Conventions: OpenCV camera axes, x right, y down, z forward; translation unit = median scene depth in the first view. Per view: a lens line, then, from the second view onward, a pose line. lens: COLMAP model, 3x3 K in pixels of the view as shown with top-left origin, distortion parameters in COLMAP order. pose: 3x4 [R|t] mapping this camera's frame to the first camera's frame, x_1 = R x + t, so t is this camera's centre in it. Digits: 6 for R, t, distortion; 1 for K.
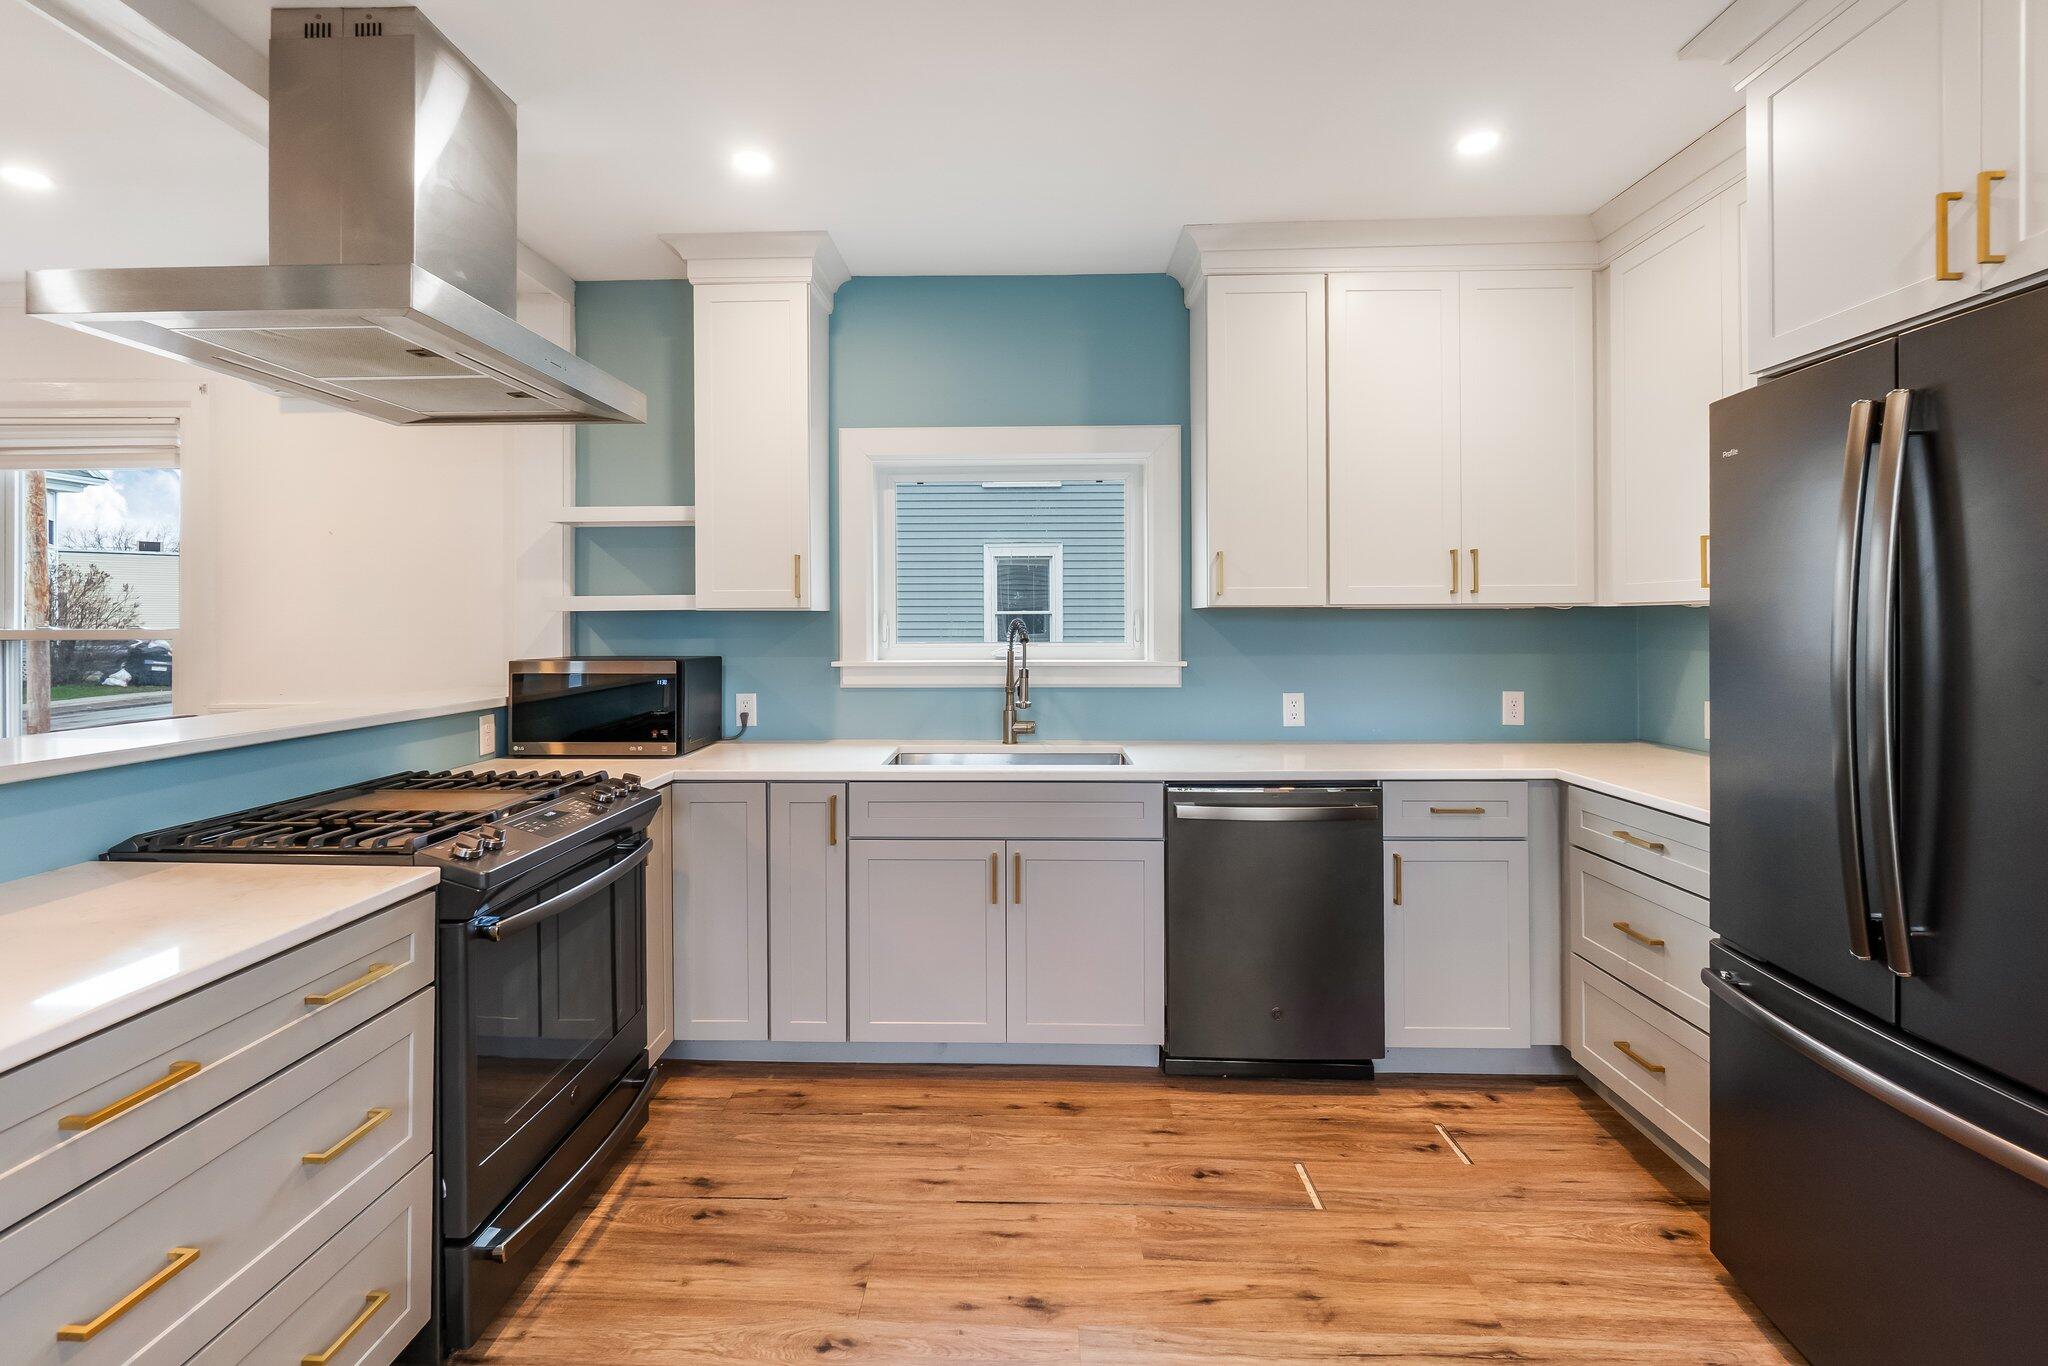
lens RADIAL K [[910.3, 0, 1010.8], [0, 910.3, 625.6], [0, 0, 1]] dist [0.000934, -0.000995]
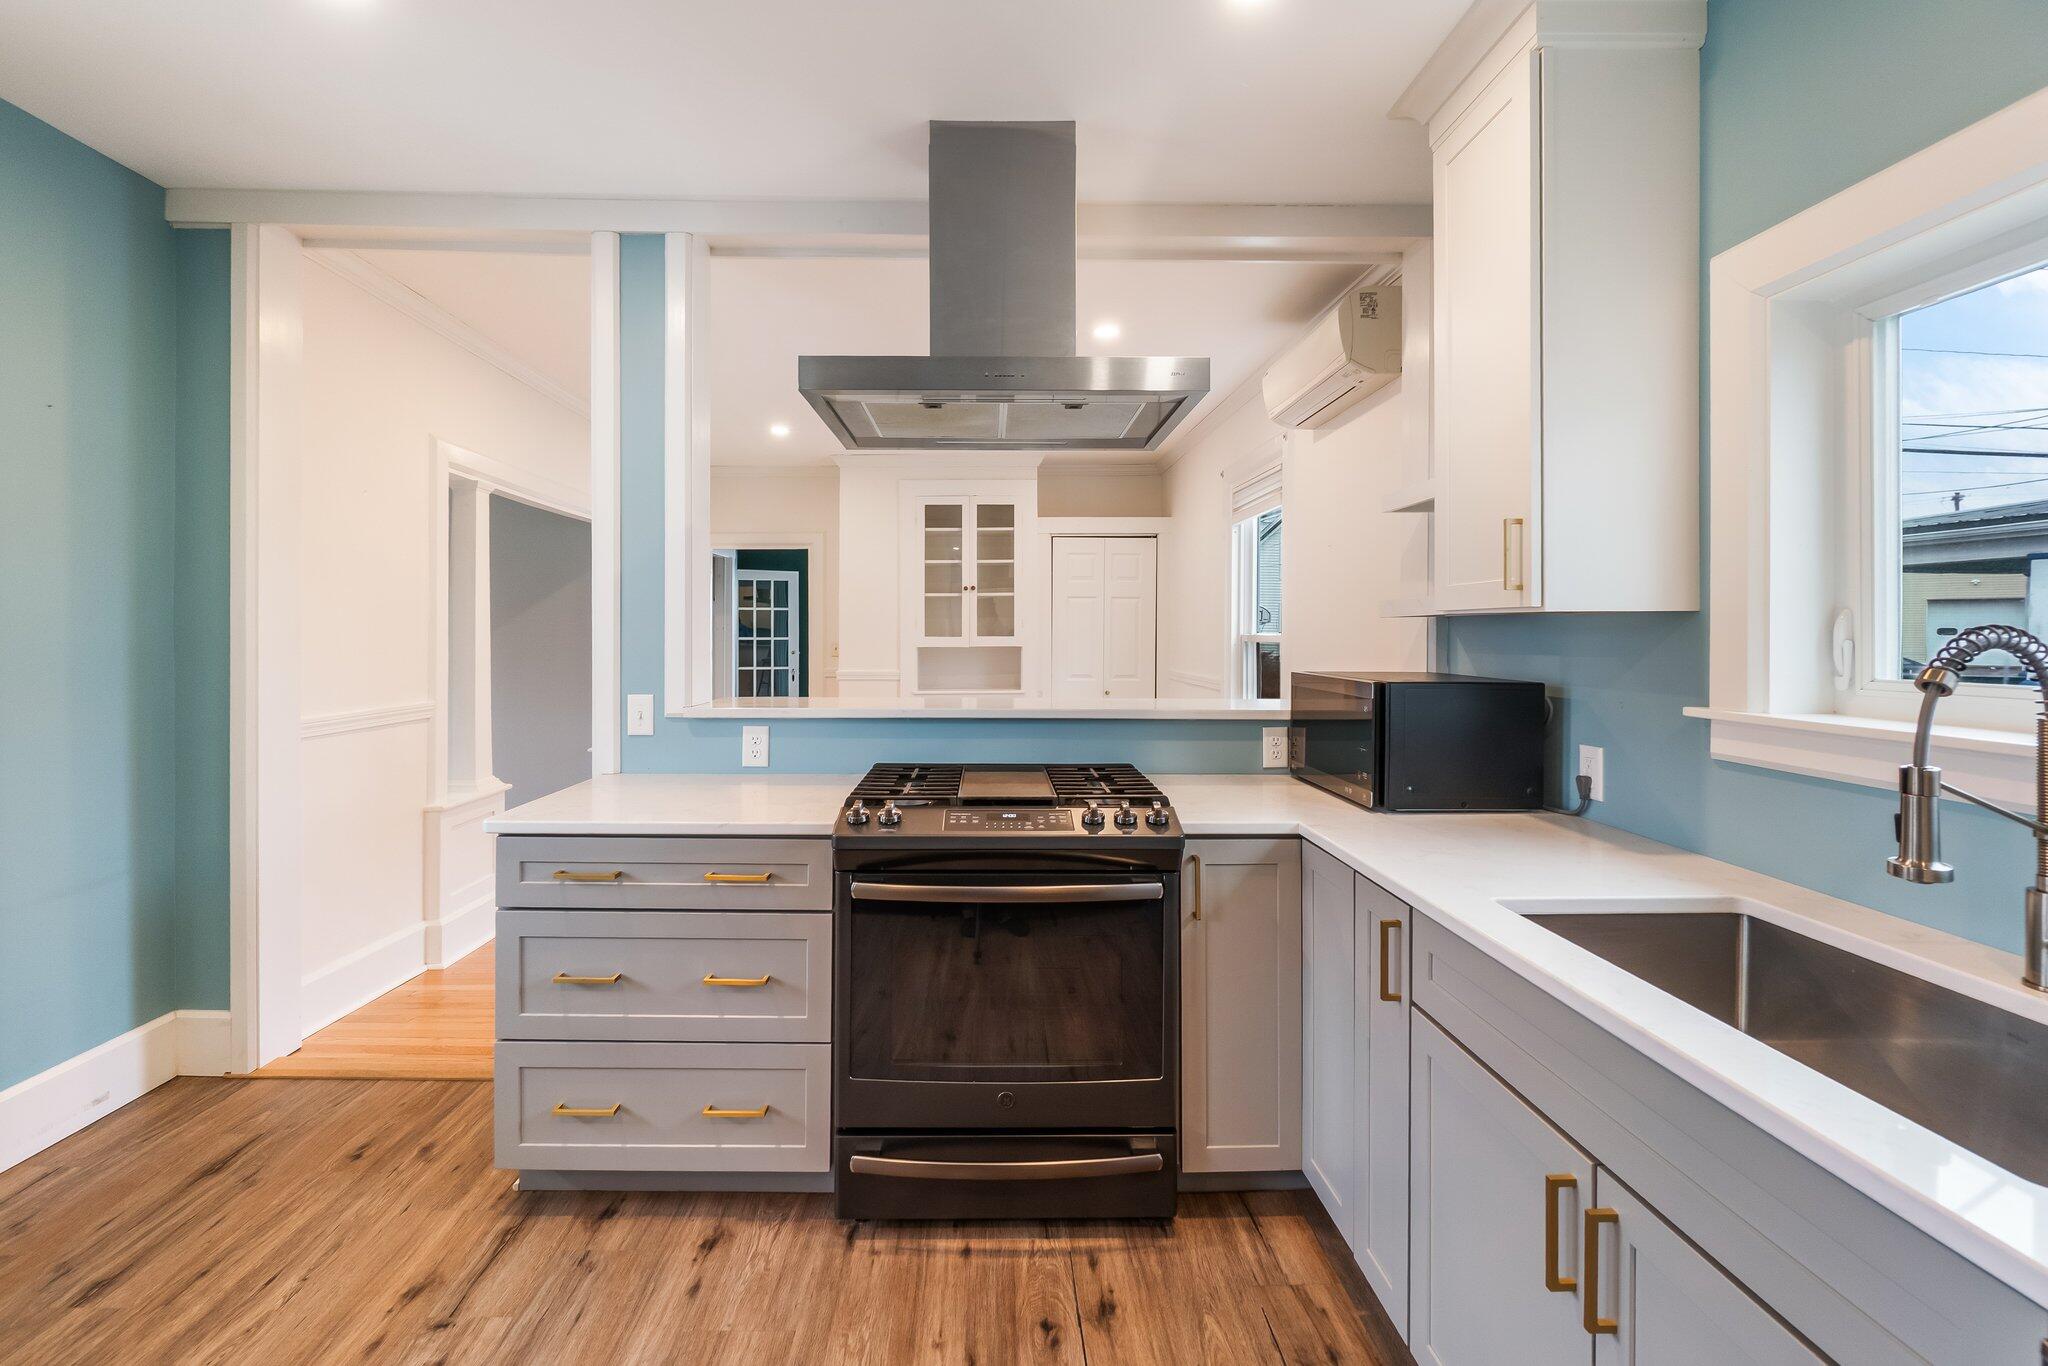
lens RADIAL K [[910.3, 0, 985.0], [0, 910.3, 631.4], [0, 0, 1]] dist [0.000934, -0.000995]
pose [[0.029375, 0.003103, -0.999564, 0.397131], [-0.004169, 0.999987, 0.002982, -0.004125], [0.999560, 0.004080, 0.029388, 0.714753]]
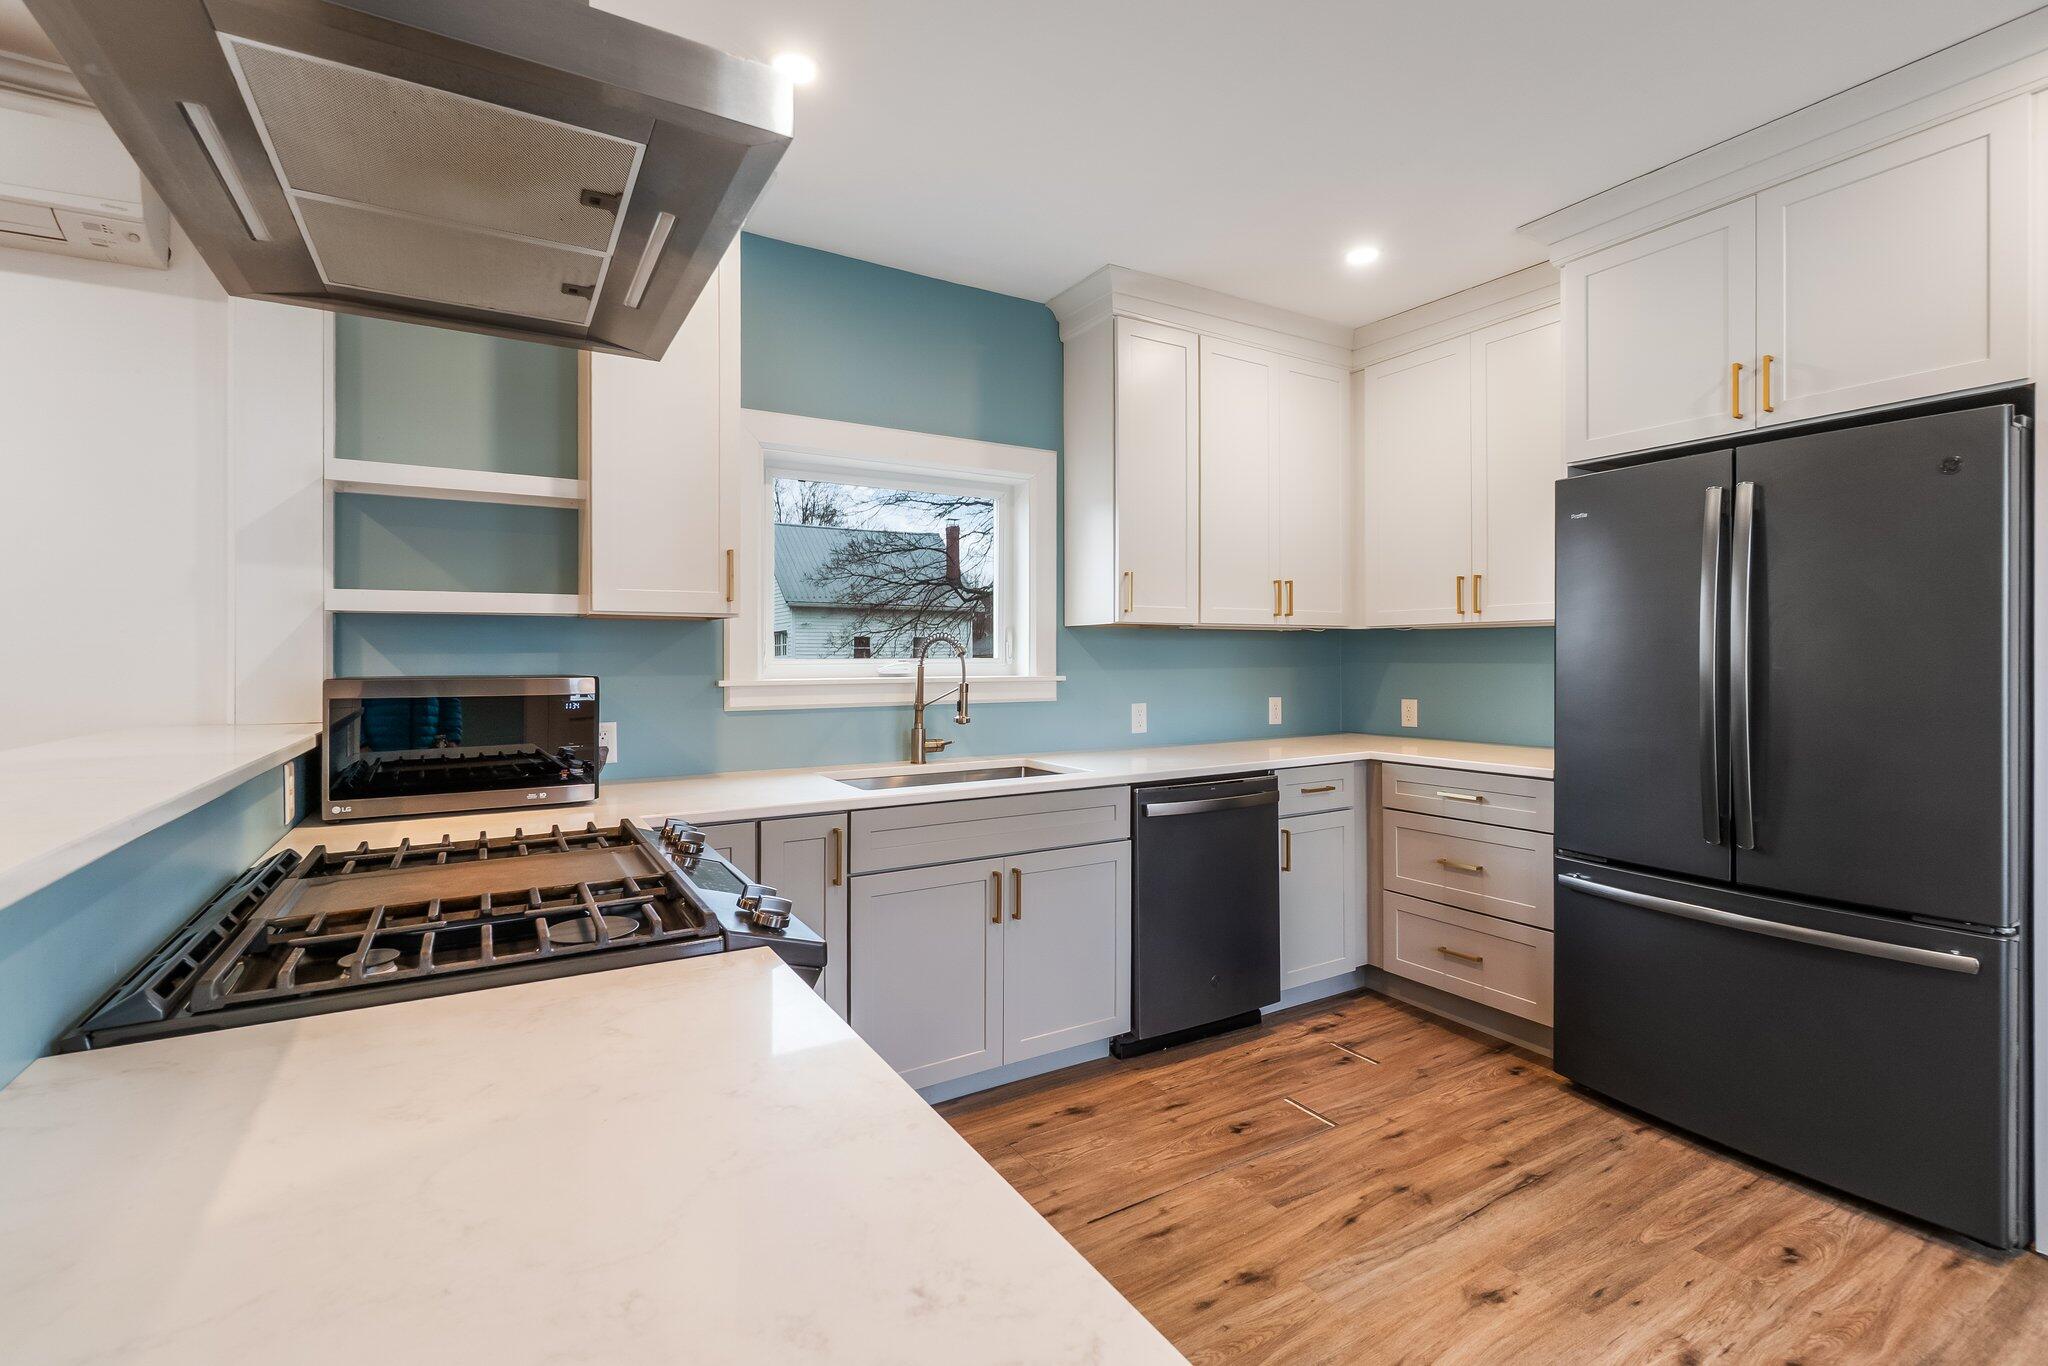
lens RADIAL K [[910.3, 0, 992.9], [0, 910.3, 656.2], [0, 0, 1]] dist [0.000934, -0.000995]
pose [[0.843477, 0.001739, 0.537163, -0.538155], [-0.000176, 0.999996, -0.002962, 0.025063], [-0.537165, 0.002404, 0.843474, 0.188893]]
